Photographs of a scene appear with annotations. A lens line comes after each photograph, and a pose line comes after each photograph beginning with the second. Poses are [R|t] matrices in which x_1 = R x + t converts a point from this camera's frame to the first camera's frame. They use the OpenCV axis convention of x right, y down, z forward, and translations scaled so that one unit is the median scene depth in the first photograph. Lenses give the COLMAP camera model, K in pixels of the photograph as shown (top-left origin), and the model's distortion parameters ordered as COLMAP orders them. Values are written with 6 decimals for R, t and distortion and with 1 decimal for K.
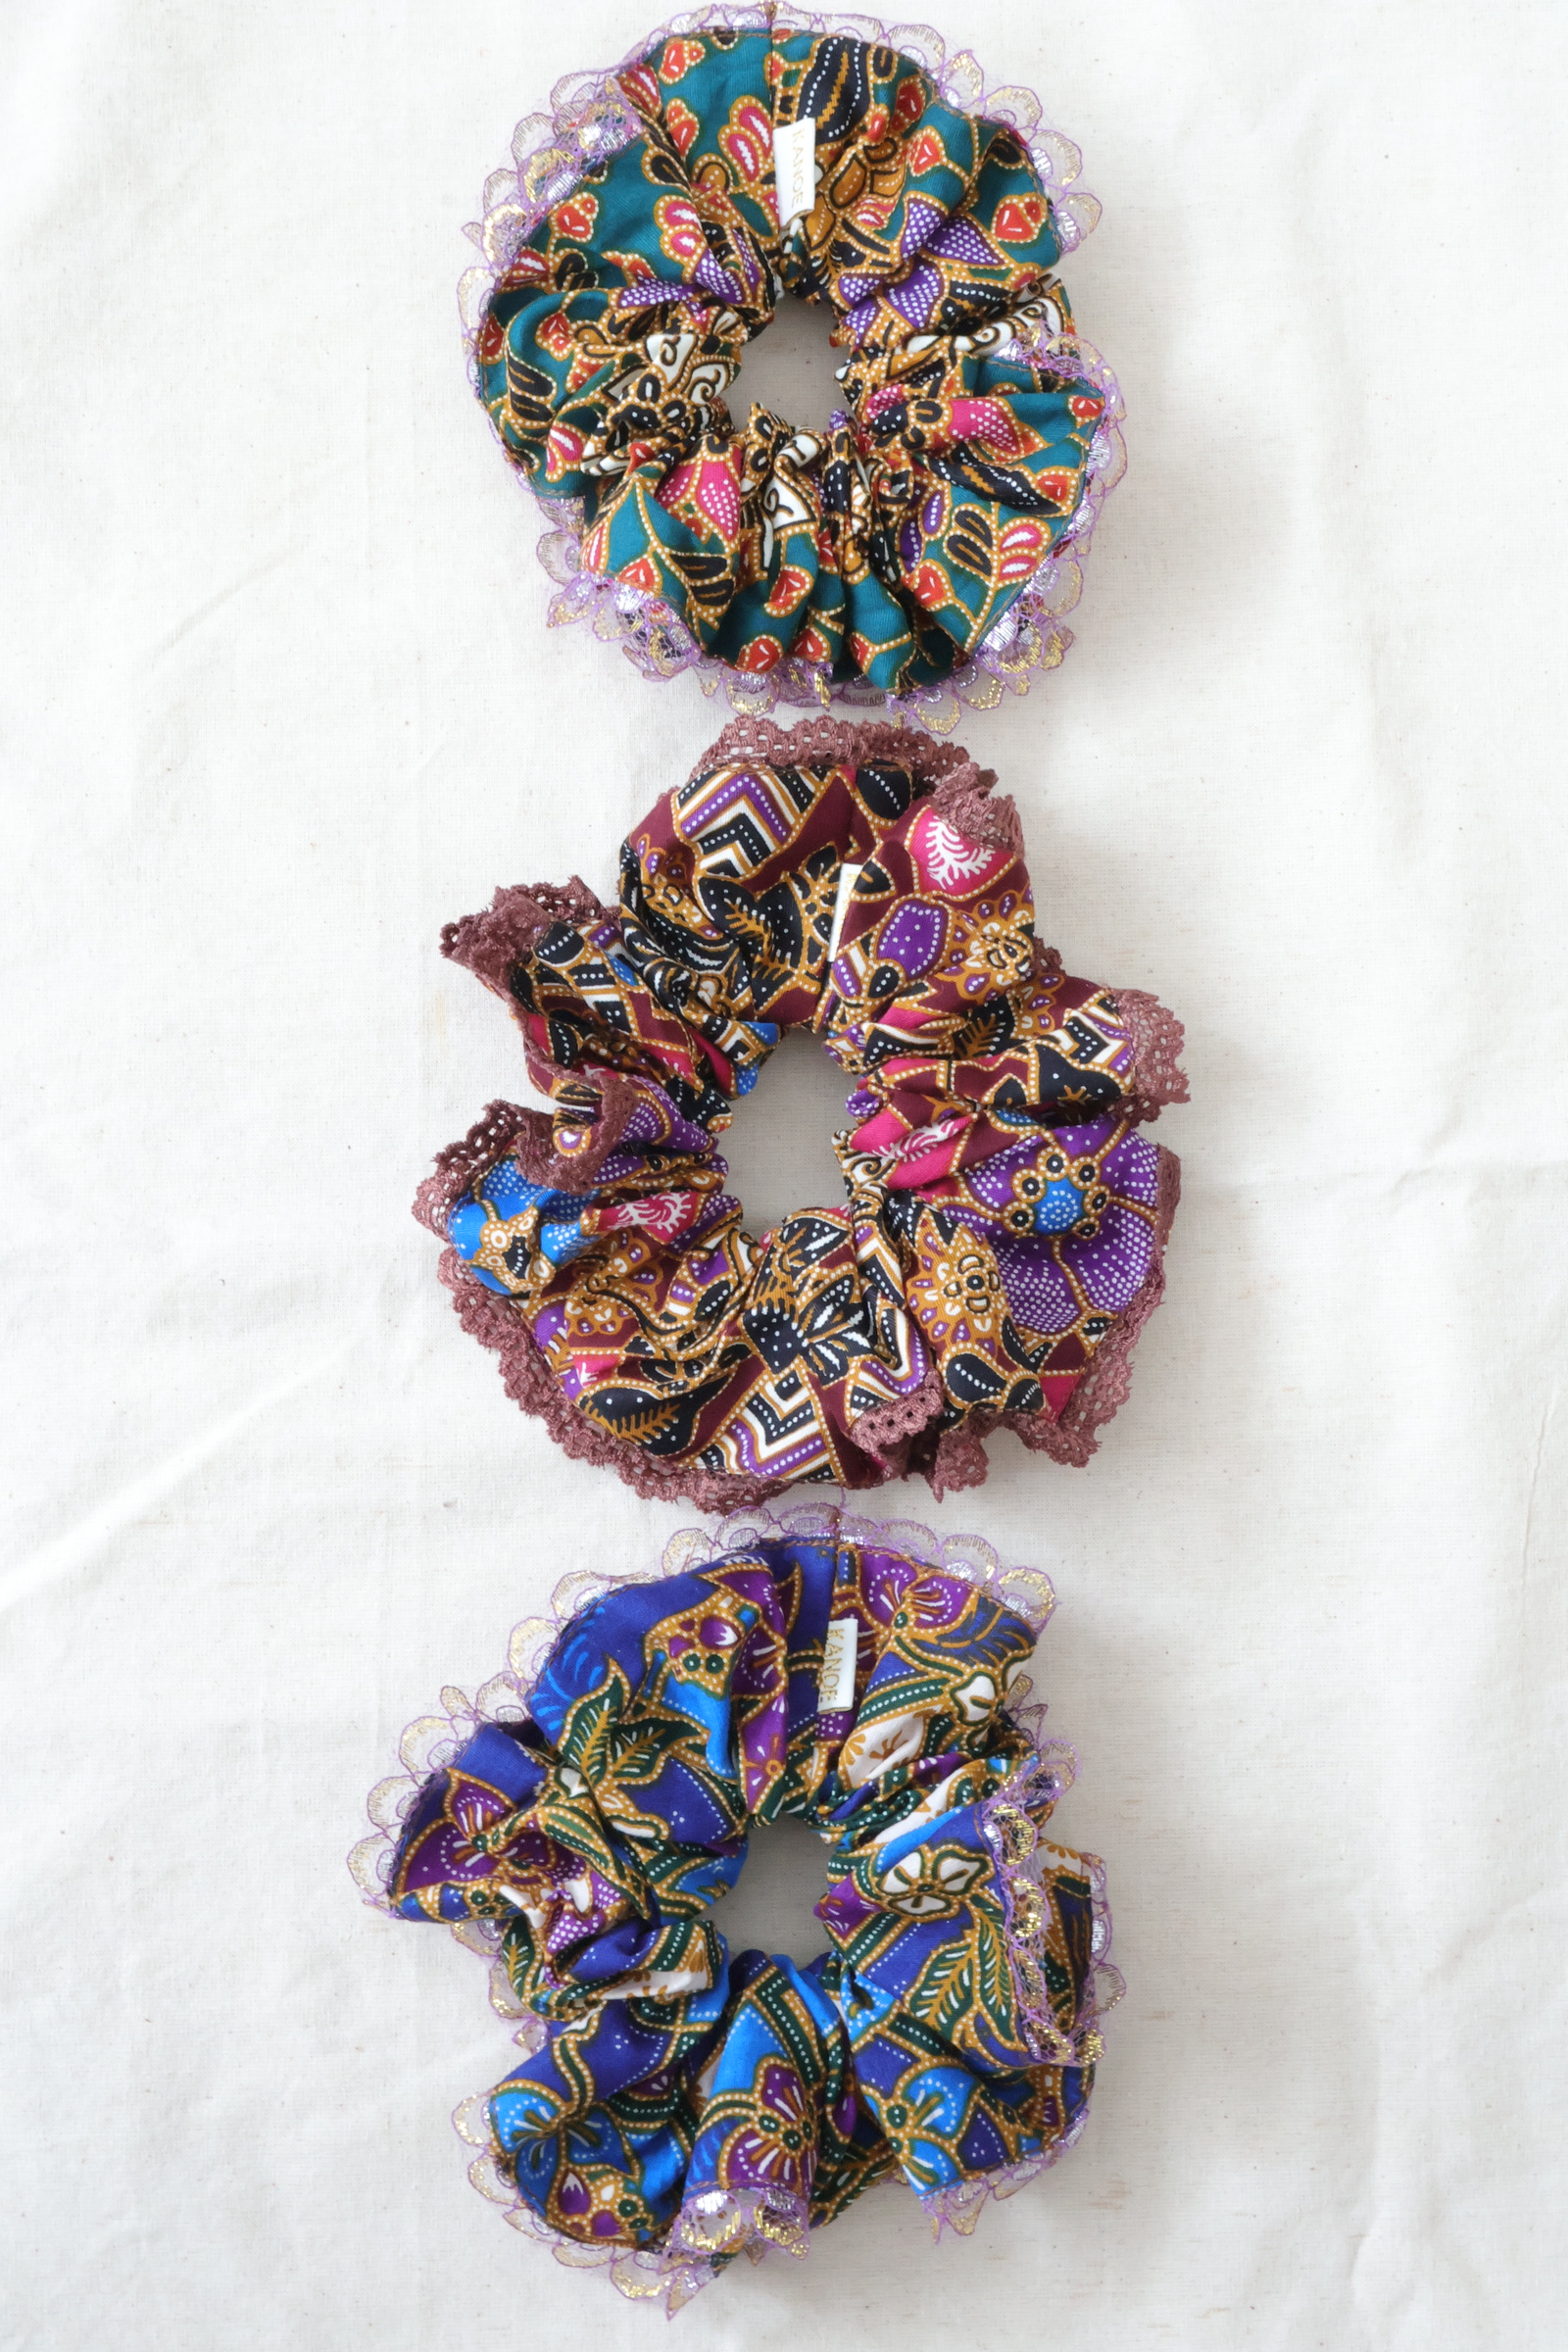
lens RADIAL K [[3574.2, 0, 786.4], [0, 3574.2, 1166.9], [0, 0, 1]] dist [0.092697, 0.000000]
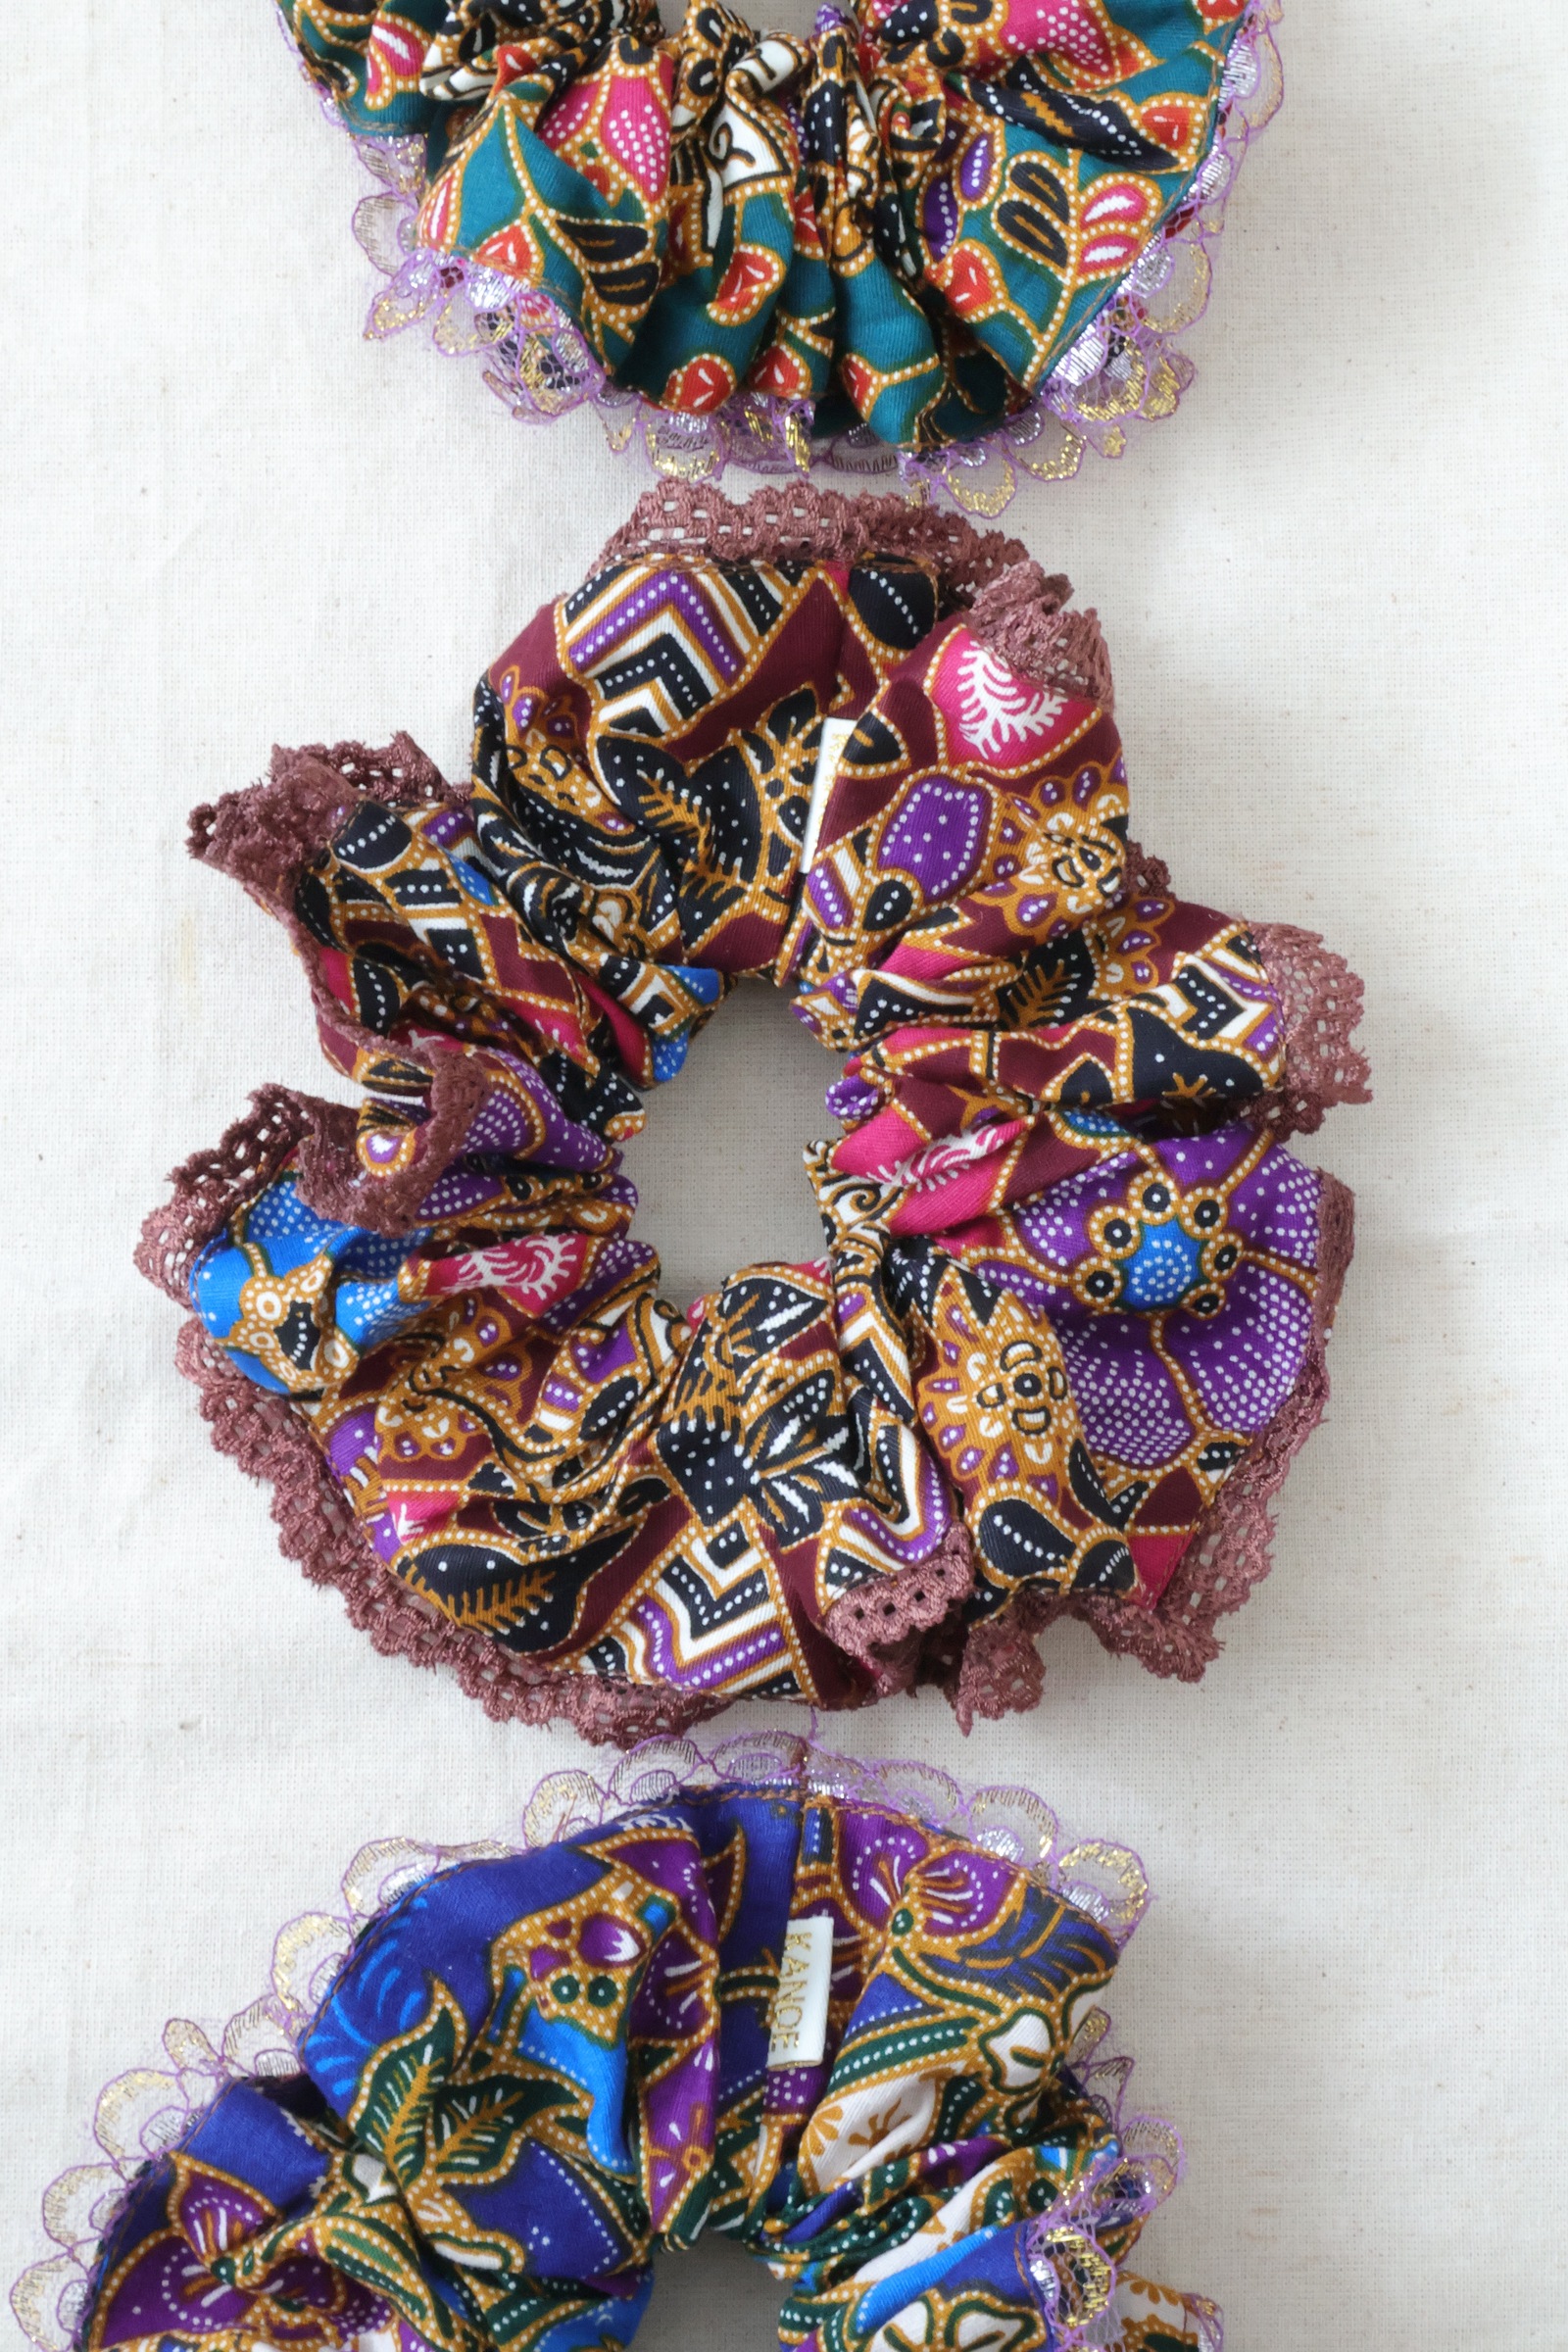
lens RADIAL K [[4741.5, 0, 782.8], [0, 4741.5, 1181.3], [0, 0, 1]] dist [0.047522, 0.000000]
pose [[0.999911, 0.013254, 0.001772, 0.007837], [-0.013243, 0.999892, -0.006344, 0.002409], [-0.001856, 0.006320, 0.999978, 0.165502]]
